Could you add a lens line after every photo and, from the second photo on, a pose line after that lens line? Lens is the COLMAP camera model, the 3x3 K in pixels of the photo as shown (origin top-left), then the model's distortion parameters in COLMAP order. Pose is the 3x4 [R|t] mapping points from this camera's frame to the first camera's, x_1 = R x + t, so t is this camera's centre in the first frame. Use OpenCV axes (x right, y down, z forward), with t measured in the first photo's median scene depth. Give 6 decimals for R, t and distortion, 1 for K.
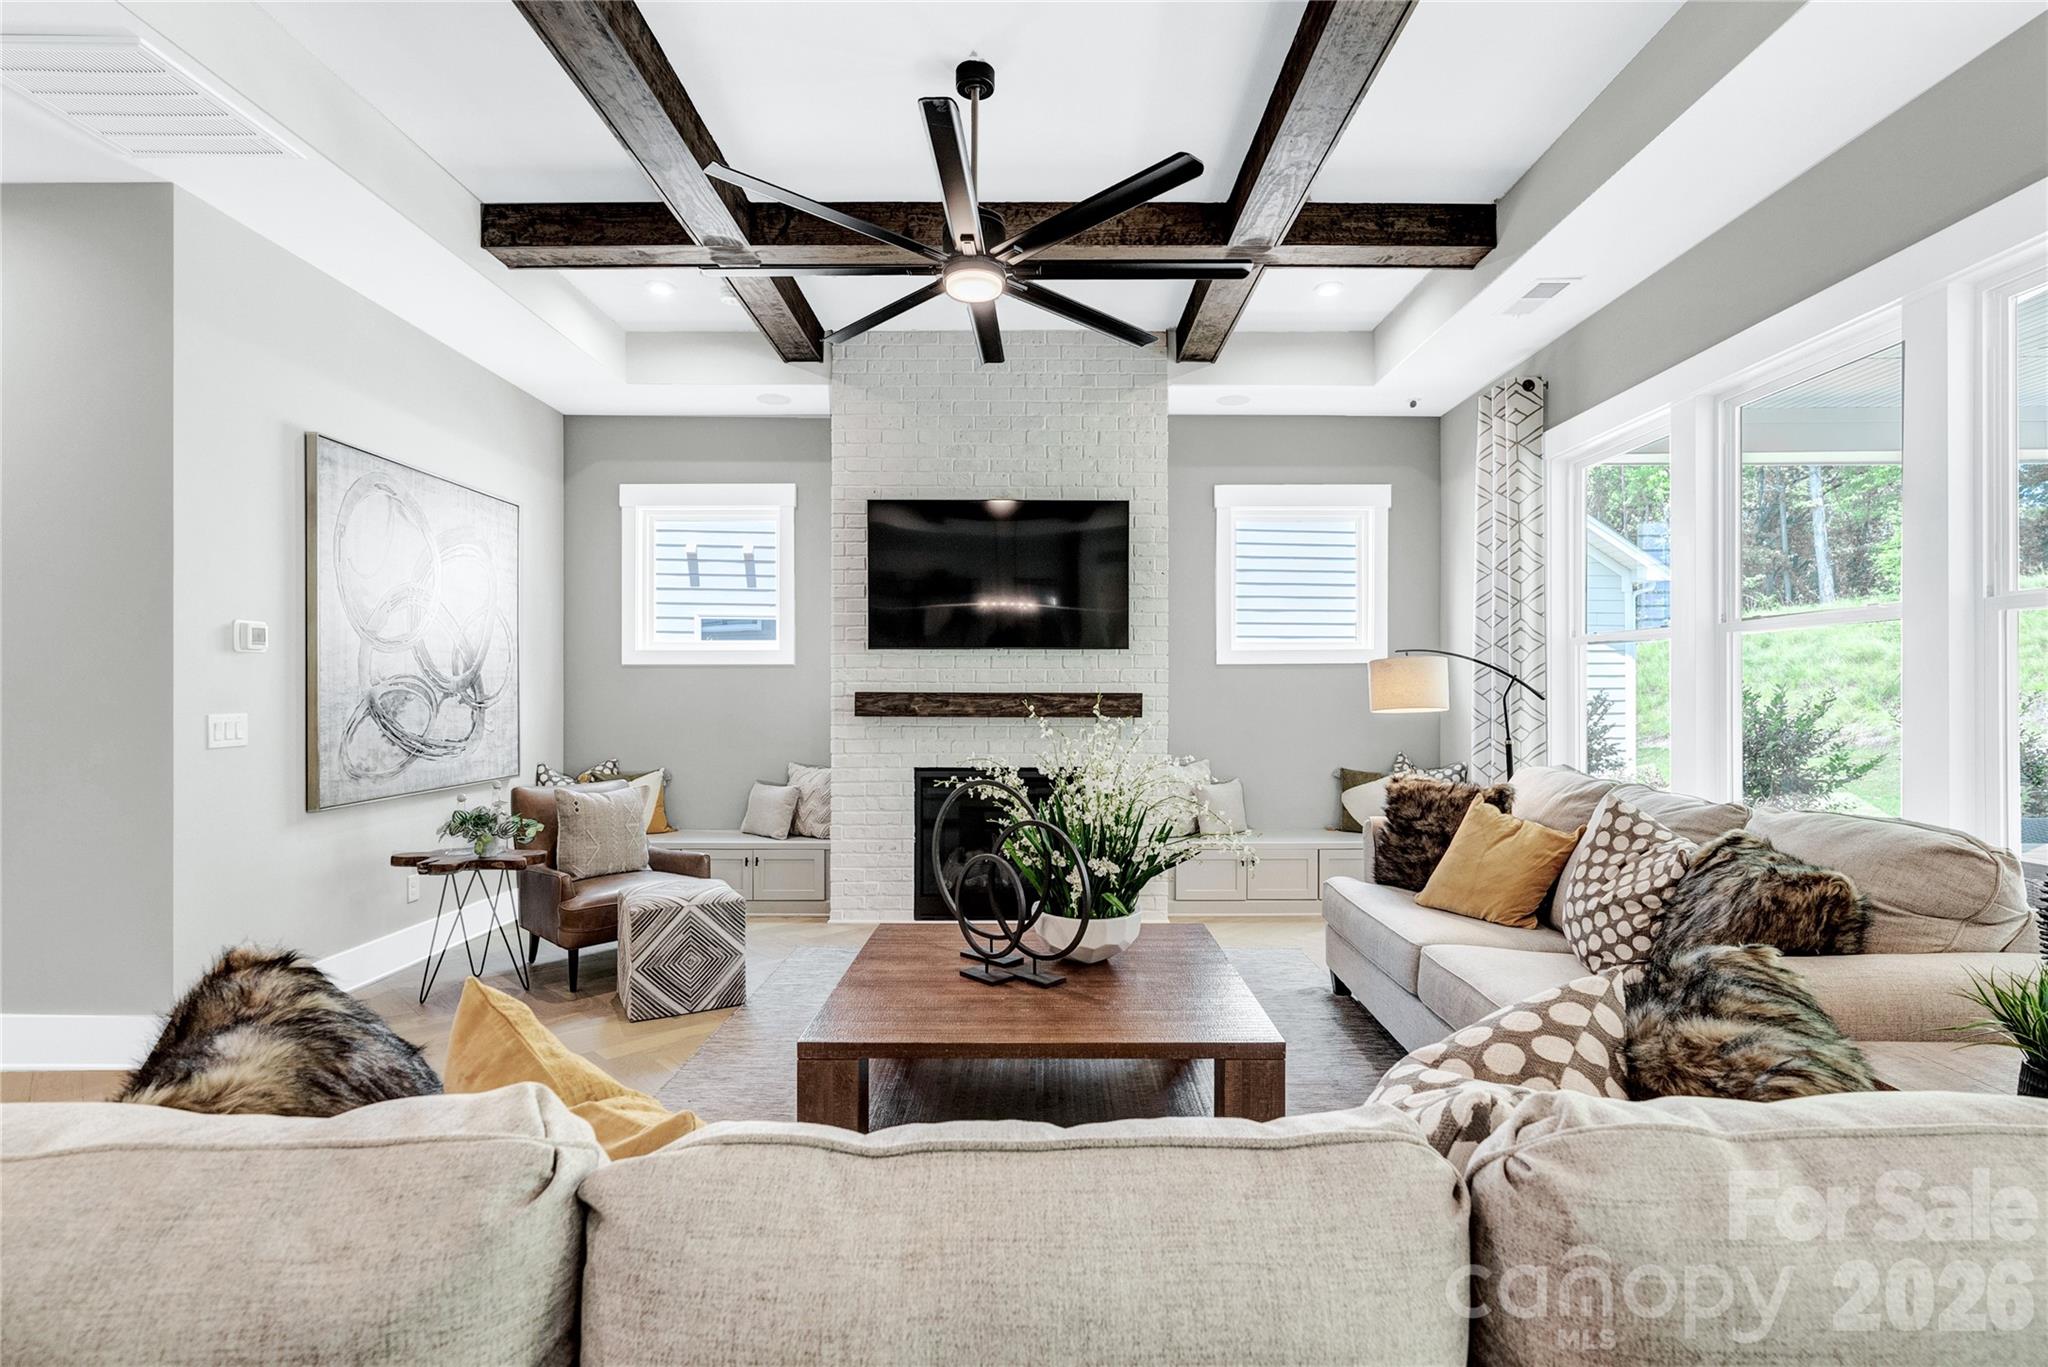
lens RADIAL K [[959.1, 0, 1037.7], [0, 959.1, 688.8], [0, 0, 1]] dist [-0.010677, 0.003066]
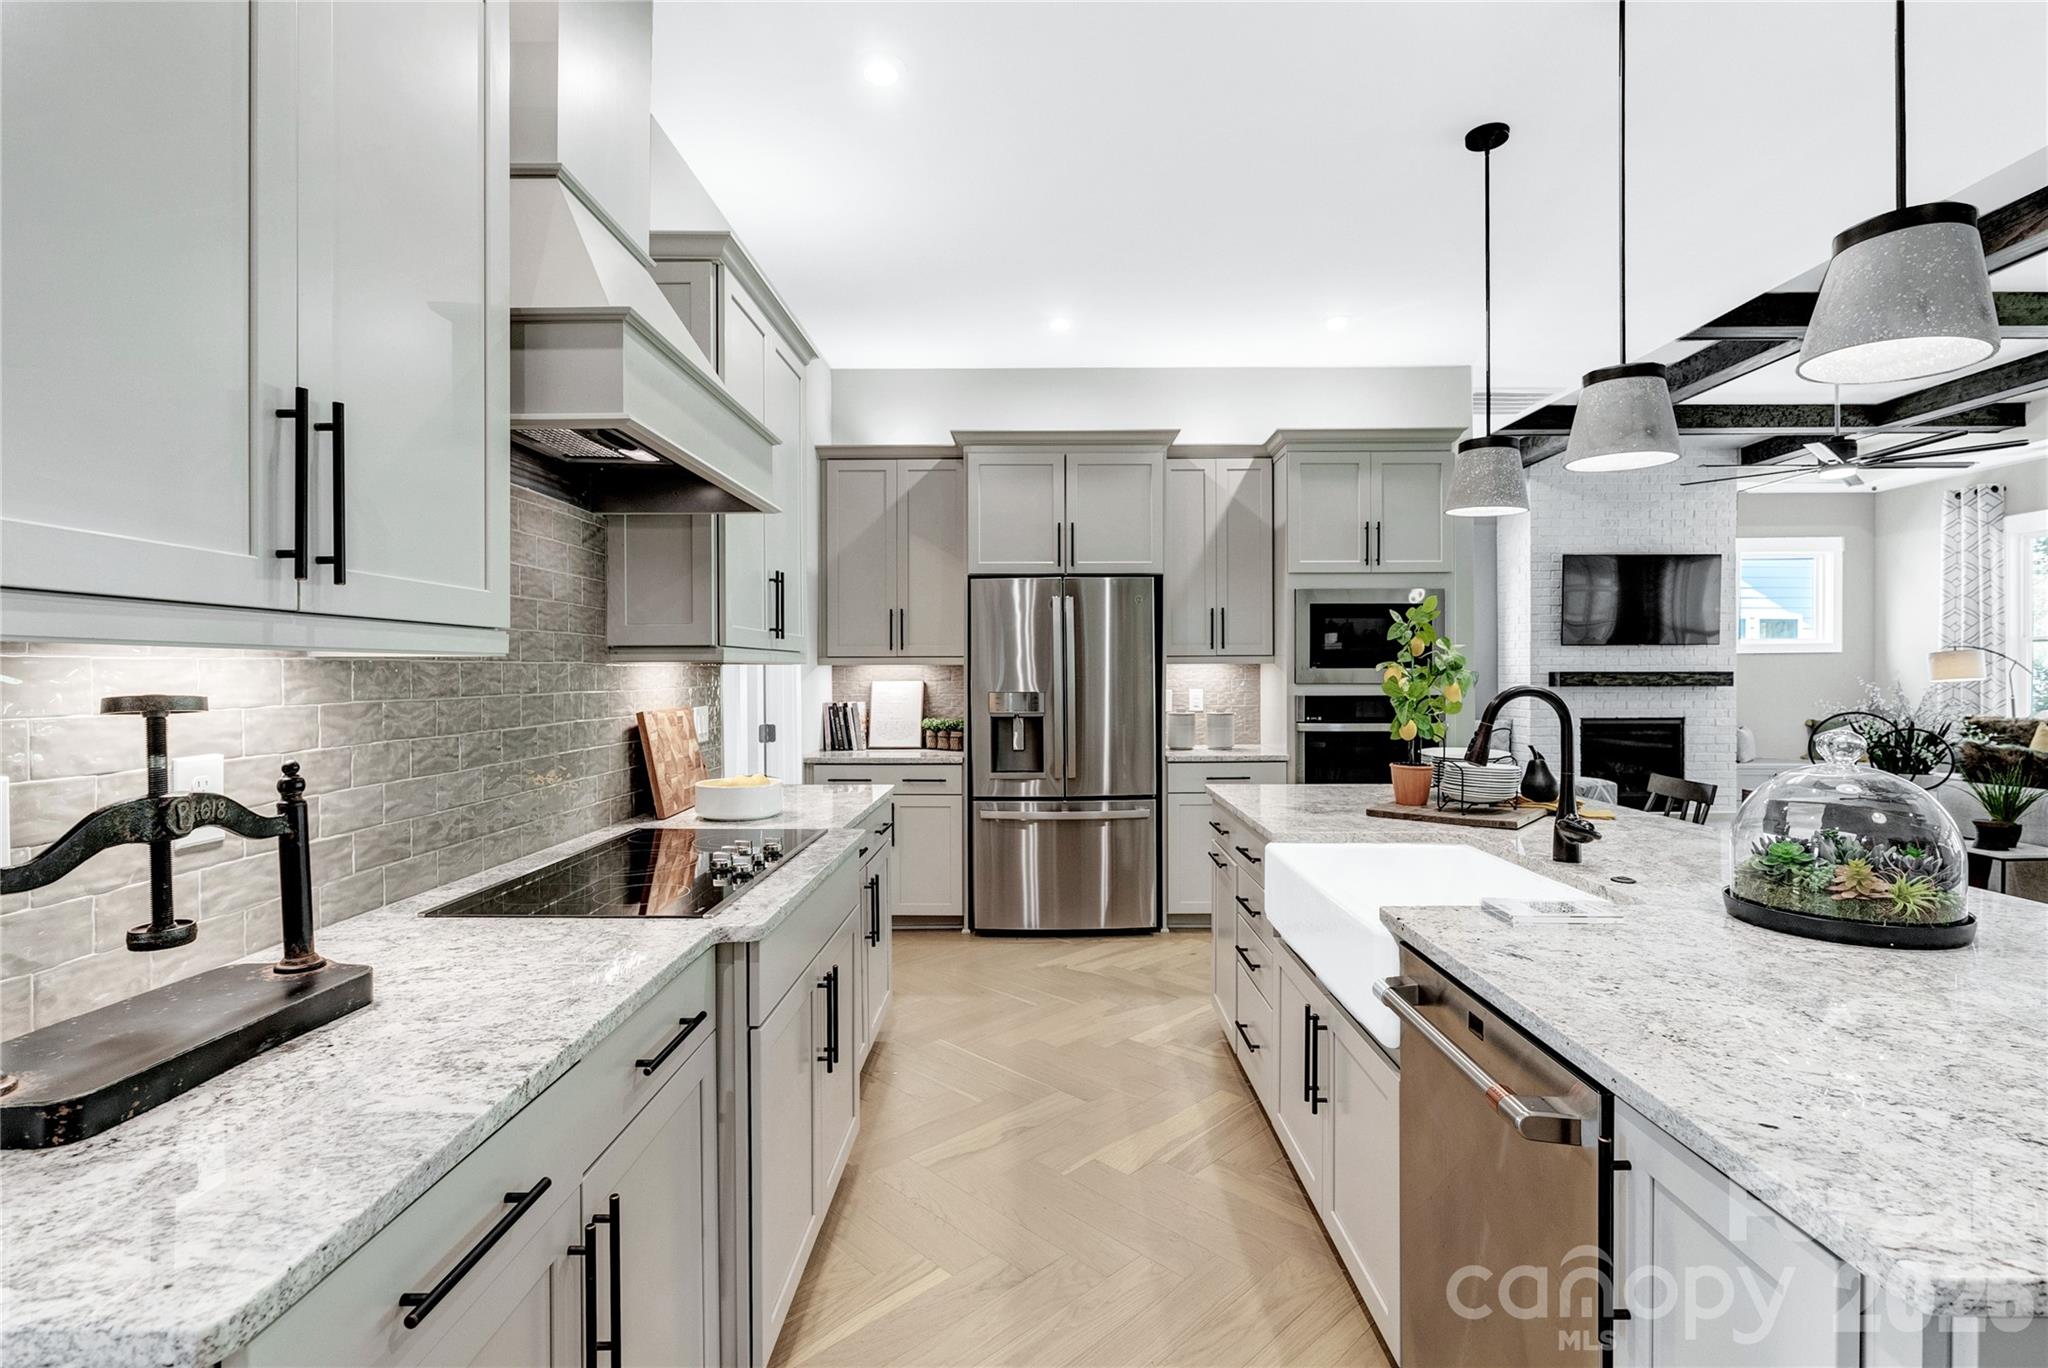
lens RADIAL K [[959.1, 0, 1020.3], [0, 959.1, 675.5], [0, 0, 1]] dist [-0.010677, 0.003066]
pose [[0.999939, -0.006139, -0.009212, -1.081226], [0.006199, 0.999960, 0.006475, -0.006683], [0.009172, -0.006532, 0.999937, -0.638776]]
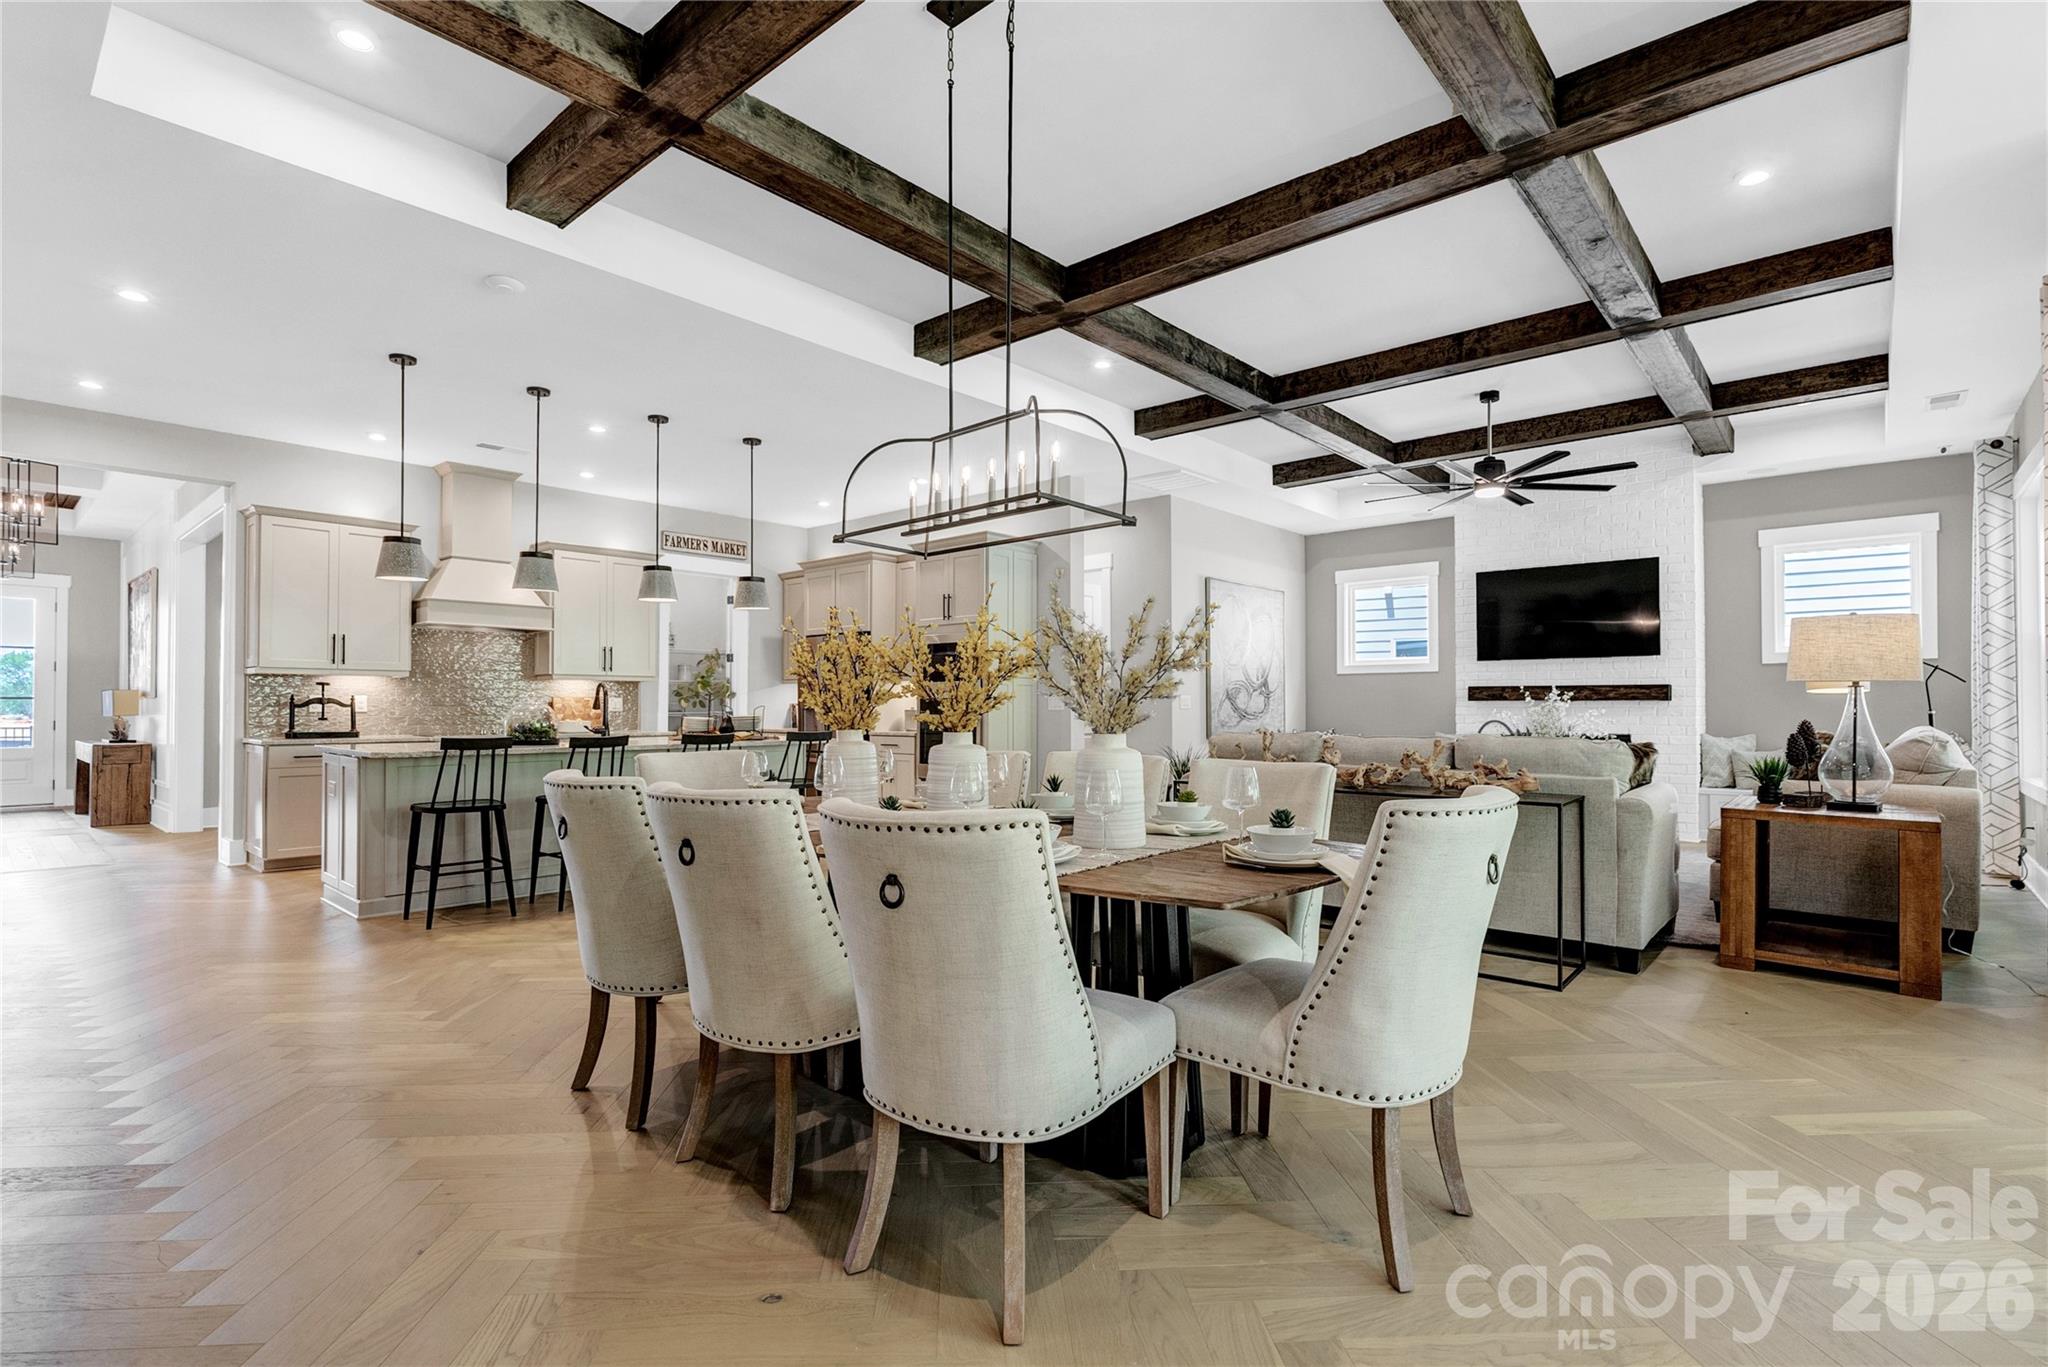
lens RADIAL K [[959.1, 0, 1025.9], [0, 959.1, 695.8], [0, 0, 1]] dist [-0.010677, 0.003066]
pose [[0.744838, -0.008497, -0.667191, 0.352810], [0.004038, 0.999958, -0.008227, 0.030460], [0.667233, 0.003434, 0.744841, -0.780829]]
